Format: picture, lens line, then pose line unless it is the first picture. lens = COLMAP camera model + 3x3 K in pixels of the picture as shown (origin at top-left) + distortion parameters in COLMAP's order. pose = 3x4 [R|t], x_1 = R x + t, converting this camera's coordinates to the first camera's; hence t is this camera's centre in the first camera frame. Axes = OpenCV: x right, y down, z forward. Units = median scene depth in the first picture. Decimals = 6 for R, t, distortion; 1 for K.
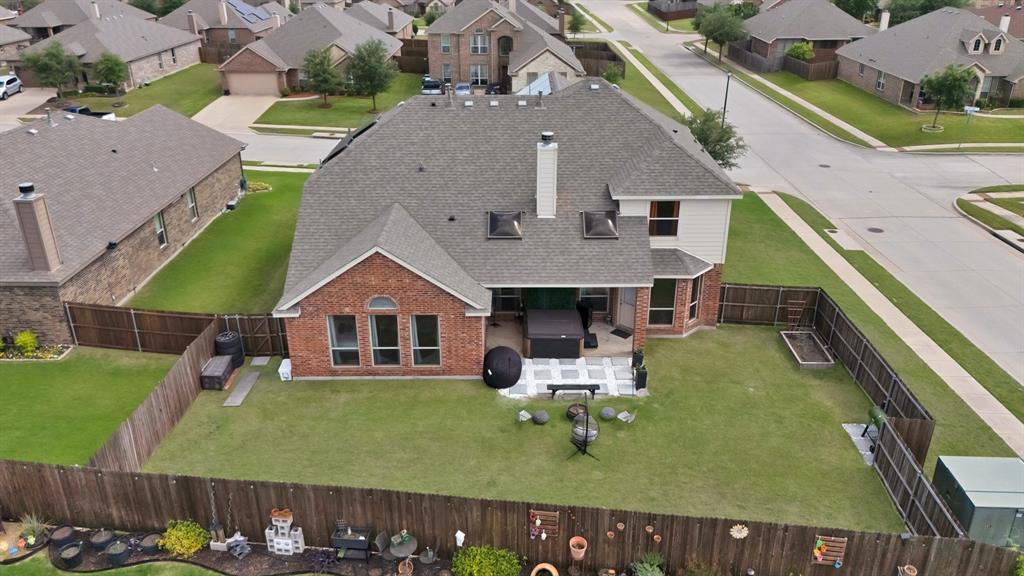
lens RADIAL K [[778.5, 0, 512.3], [0, 778.5, 284.8], [0, 0, 1]] dist [0.036521, 0.000660]
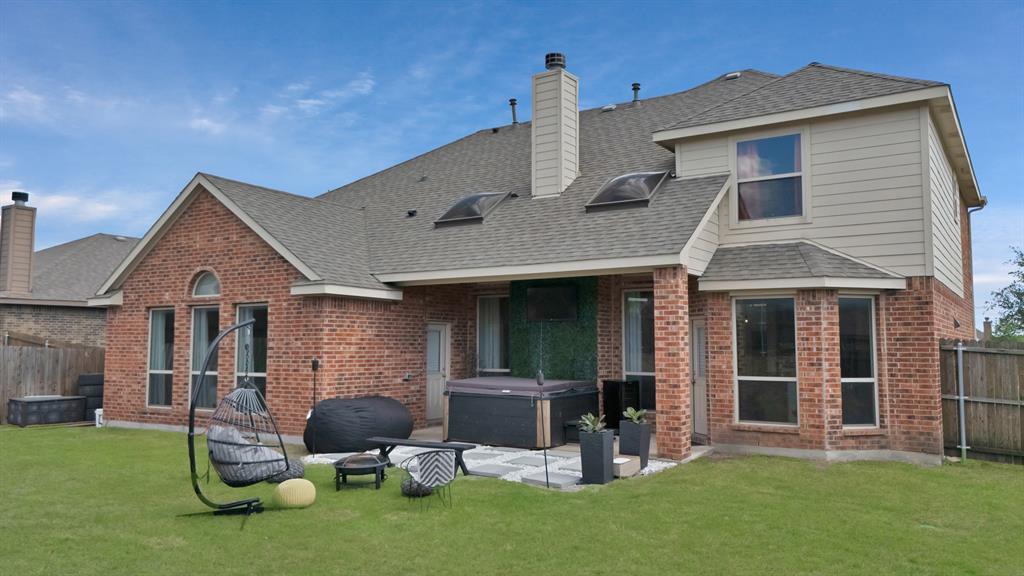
lens RADIAL K [[778.5, 0, 511.8], [0, 778.5, 287.0], [0, 0, 1]] dist [0.036521, 0.000660]
pose [[0.842474, -0.028869, -0.537963, 0.330781], [-0.225290, 0.888180, -0.400476, 0.202012], [0.489369, 0.458588, 0.741765, 0.651935]]
